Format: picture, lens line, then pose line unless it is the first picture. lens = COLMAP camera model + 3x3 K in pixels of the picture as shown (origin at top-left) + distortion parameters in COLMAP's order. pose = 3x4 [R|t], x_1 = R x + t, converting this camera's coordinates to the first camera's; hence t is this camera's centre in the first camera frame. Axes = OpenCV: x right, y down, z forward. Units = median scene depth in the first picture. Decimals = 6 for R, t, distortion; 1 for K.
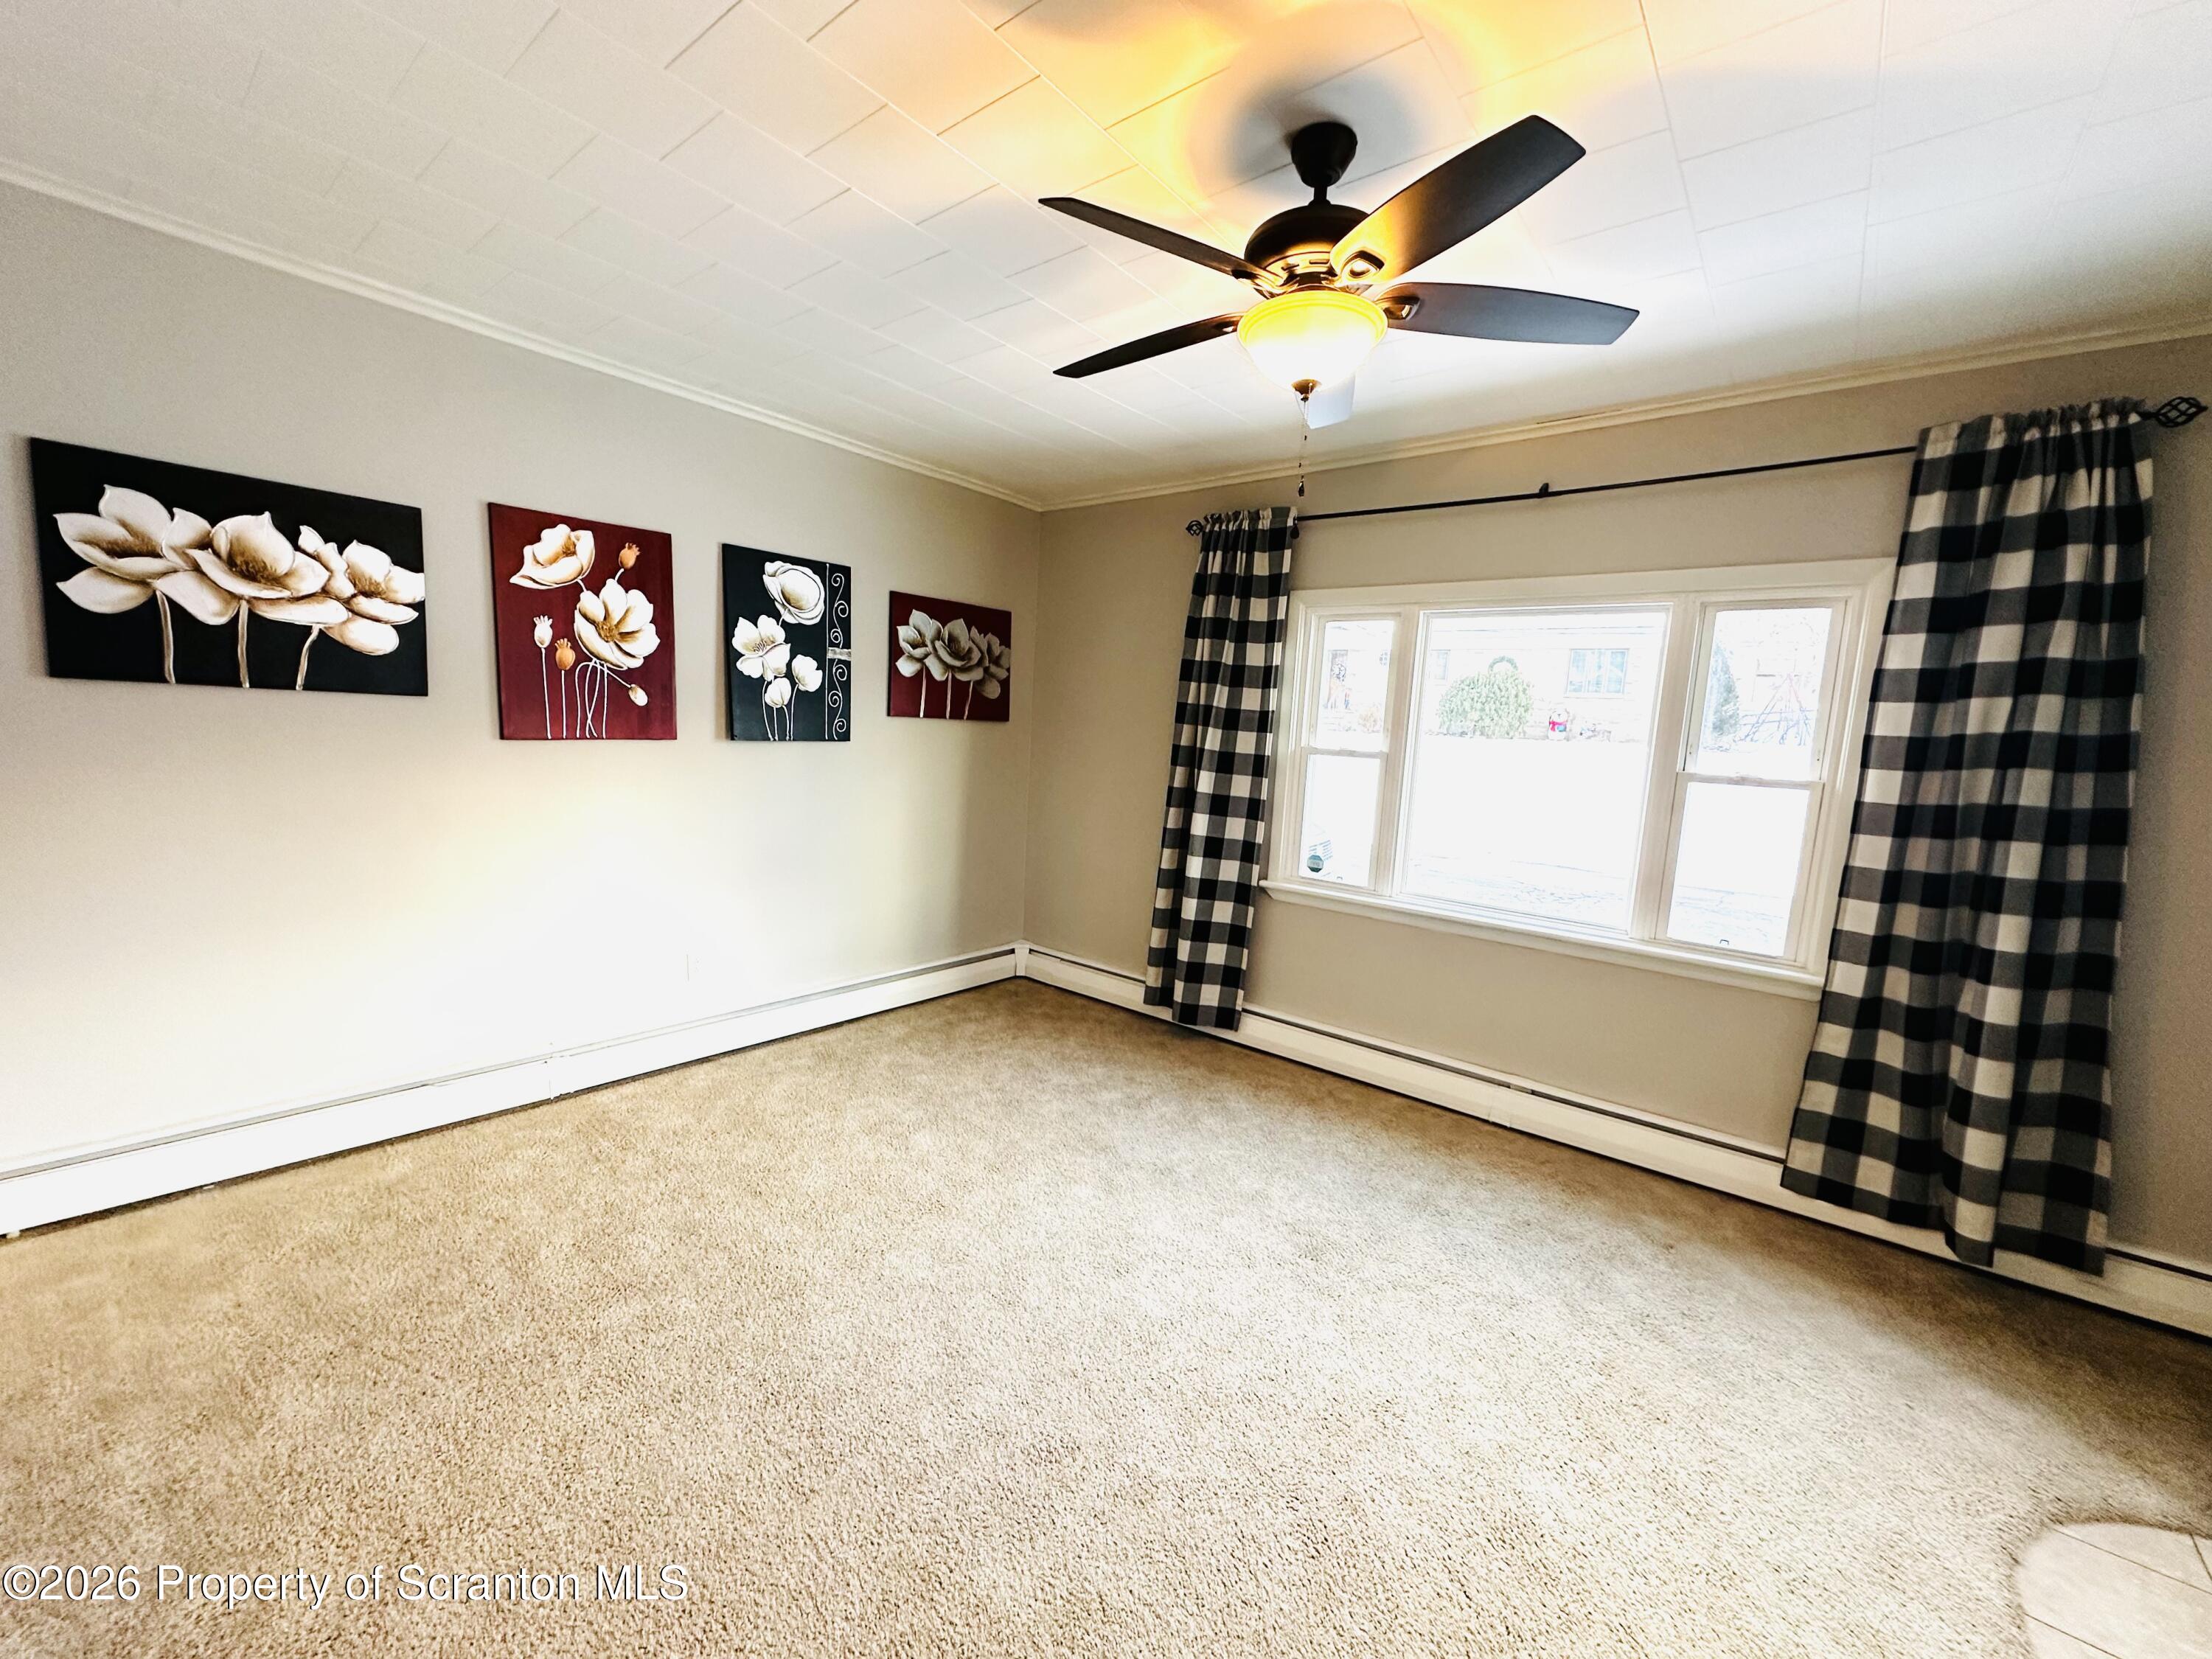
lens RADIAL K [[884.7, 0, 1098.9], [0, 884.7, 827.9], [0, 0, 1]] dist [-0.000272, 0.000018]
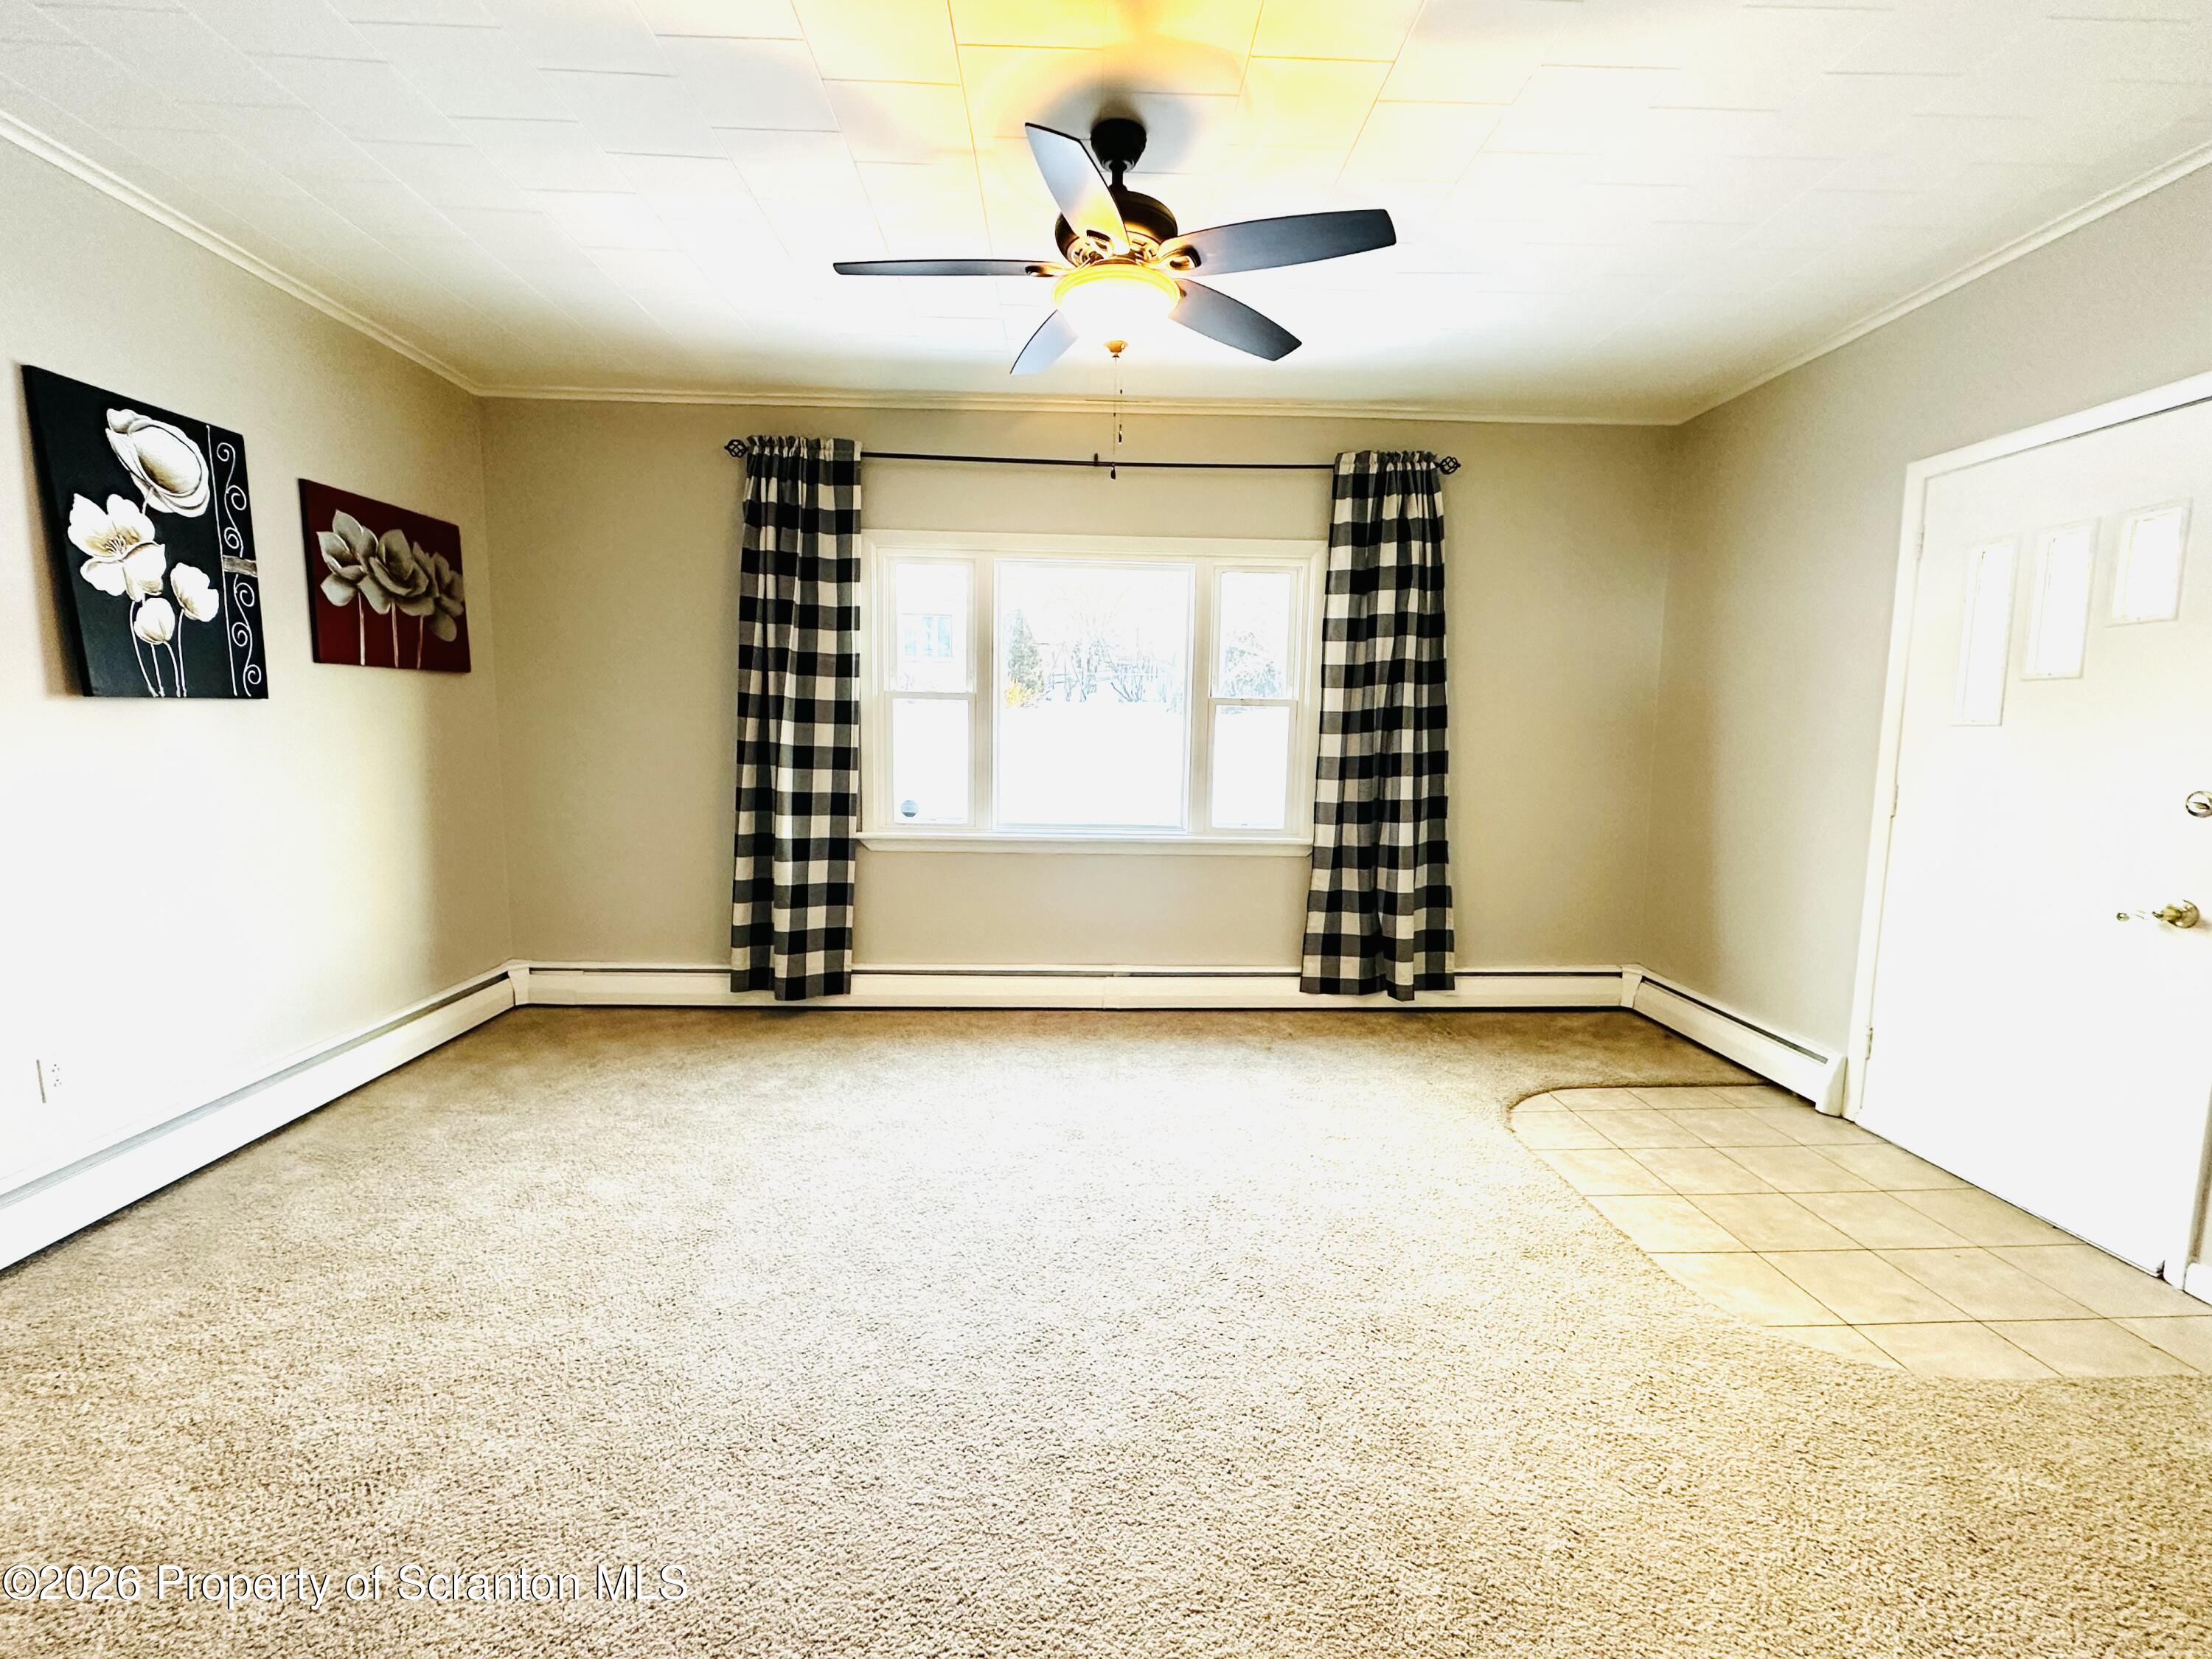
lens RADIAL K [[968.2, 0, 1104.6], [0, 968.2, 829.9], [0, 0, 1]] dist [-0.001196, 0.000011]
pose [[0.748559, -0.115839, 0.652871, -0.337488], [0.101920, 0.993022, 0.059334, 0.024528], [-0.655189, 0.022125, 0.755141, 0.037934]]
